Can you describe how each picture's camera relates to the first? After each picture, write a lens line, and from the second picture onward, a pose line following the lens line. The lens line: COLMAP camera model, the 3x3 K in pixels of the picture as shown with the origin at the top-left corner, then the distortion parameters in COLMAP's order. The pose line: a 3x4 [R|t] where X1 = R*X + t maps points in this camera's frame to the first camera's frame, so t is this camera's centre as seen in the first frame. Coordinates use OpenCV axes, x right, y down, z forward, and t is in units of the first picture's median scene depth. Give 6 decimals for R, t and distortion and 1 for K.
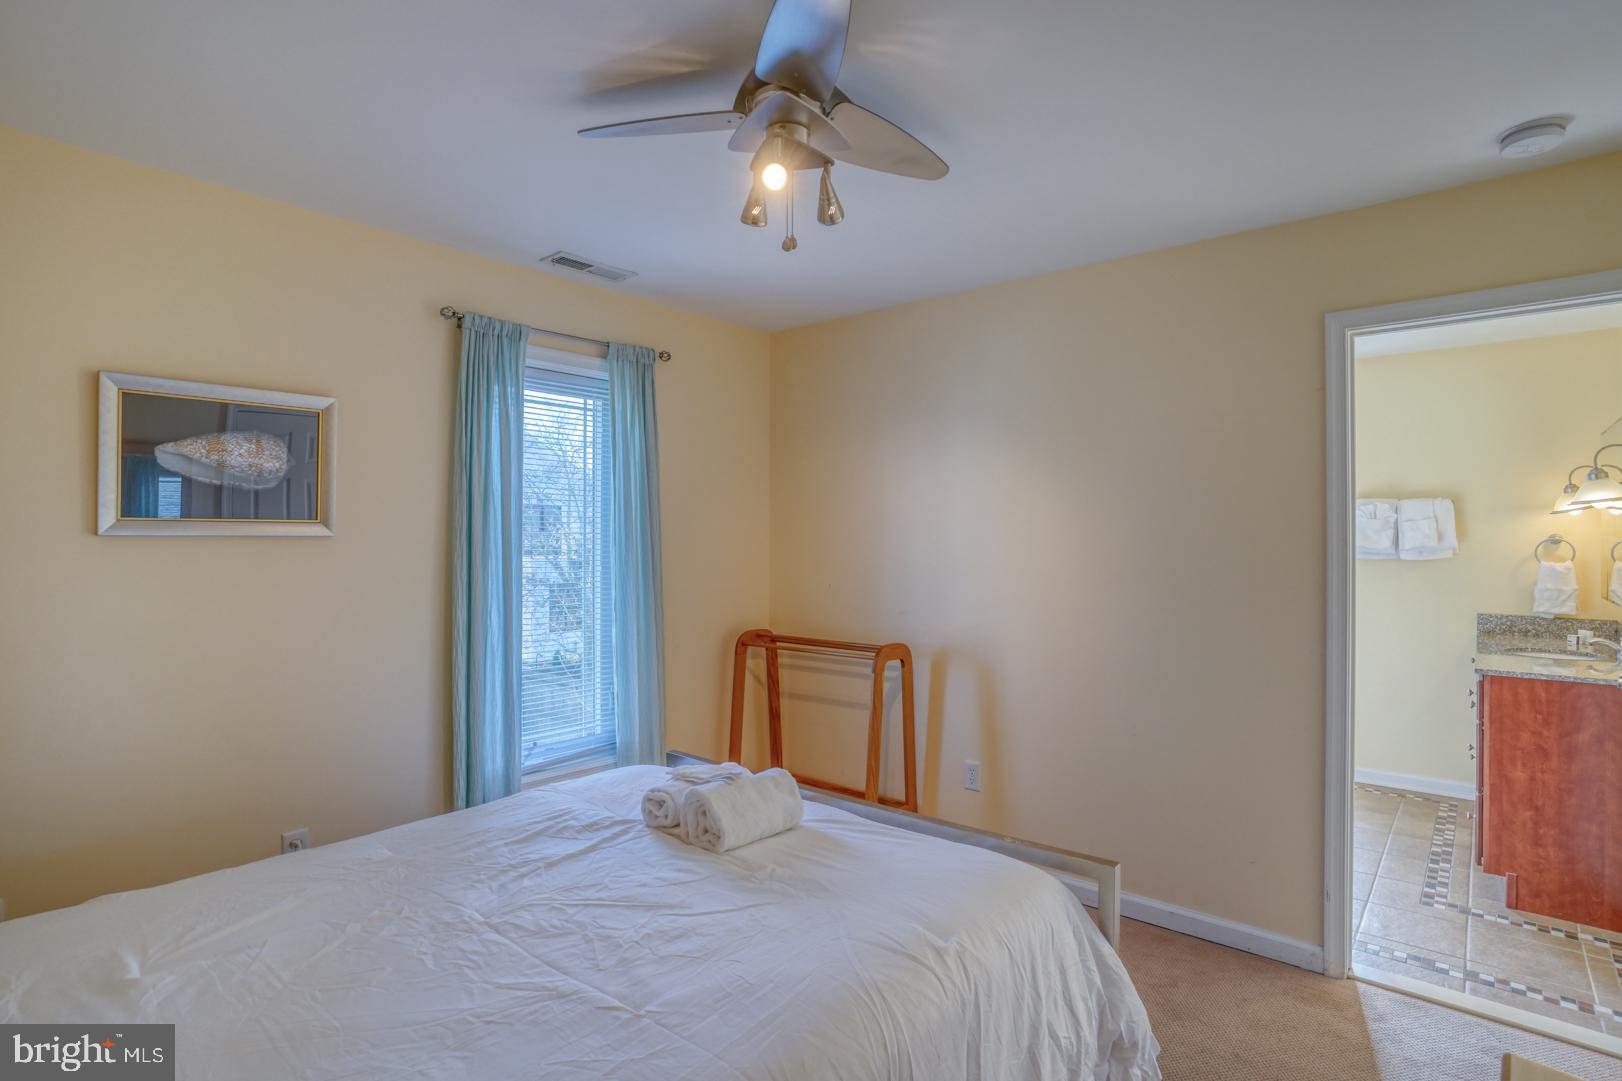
lens RADIAL K [[802.9, 0, 836.6], [0, 802.9, 547.5], [0, 0, 1]] dist [-0.083338, 0.042713]
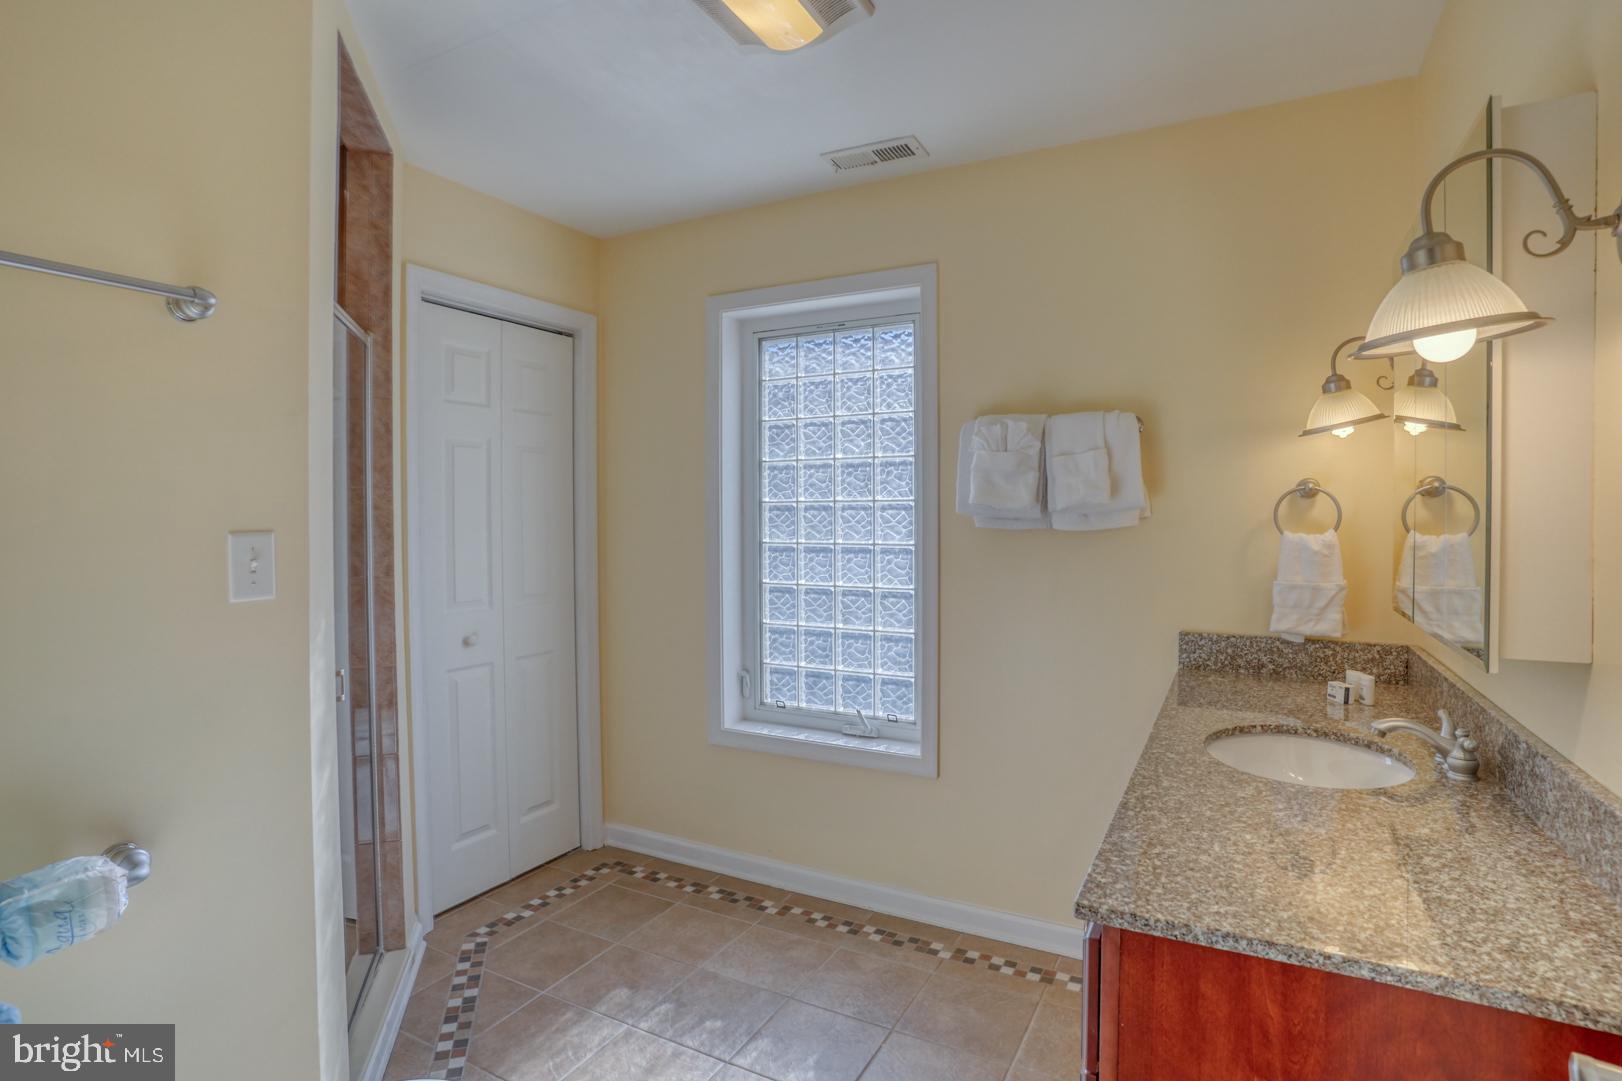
lens RADIAL K [[798.5, 0, 811.0], [0, 798.5, 540.5], [0, 0, 1]] dist [-0.087665, 0.045425]
pose [[0.982196, -0.013049, 0.187405, 0.519448], [0.008380, 0.999635, 0.025684, 0.008331], [-0.187672, -0.023656, 0.981947, 0.563943]]
